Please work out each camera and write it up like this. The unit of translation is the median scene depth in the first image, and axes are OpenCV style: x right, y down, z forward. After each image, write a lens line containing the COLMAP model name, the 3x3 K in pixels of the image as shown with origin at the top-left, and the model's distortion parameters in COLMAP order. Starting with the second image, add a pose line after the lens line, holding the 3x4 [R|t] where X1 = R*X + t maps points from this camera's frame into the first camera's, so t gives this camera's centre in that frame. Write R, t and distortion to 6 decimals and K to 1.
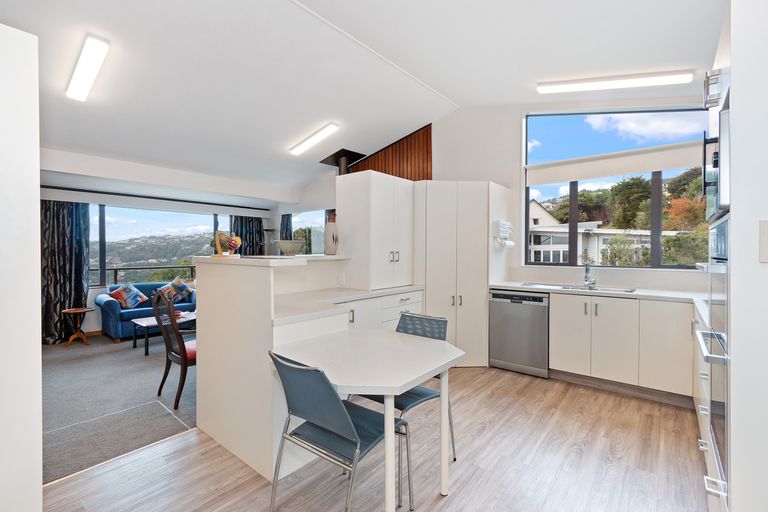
lens RADIAL K [[363.8, 0, 388.5], [0, 363.8, 259.4], [0, 0, 1]] dist [-0.000402, -0.001930]
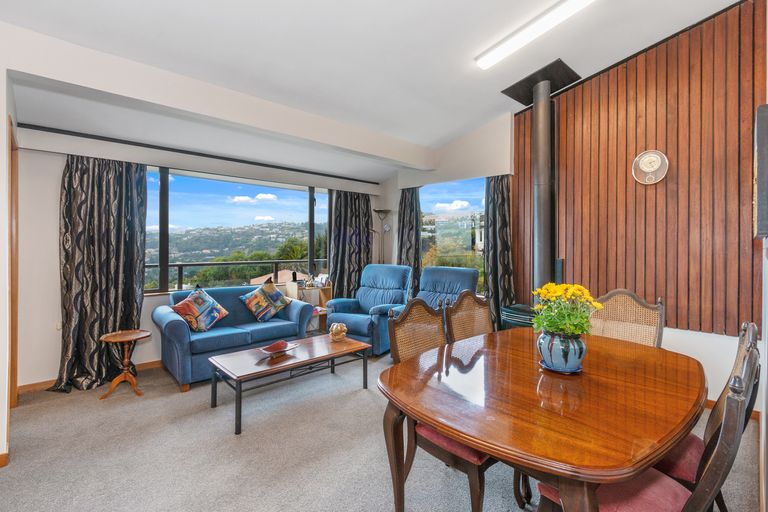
lens RADIAL K [[363.8, 0, 383.8], [0, 363.8, 249.4], [0, 0, 1]] dist [-0.000402, -0.001930]
pose [[0.992780, 0.009633, -0.119566, -0.333915], [-0.010478, 0.999924, -0.006448, -0.003596], [0.119494, 0.007654, 0.992805, 0.420659]]
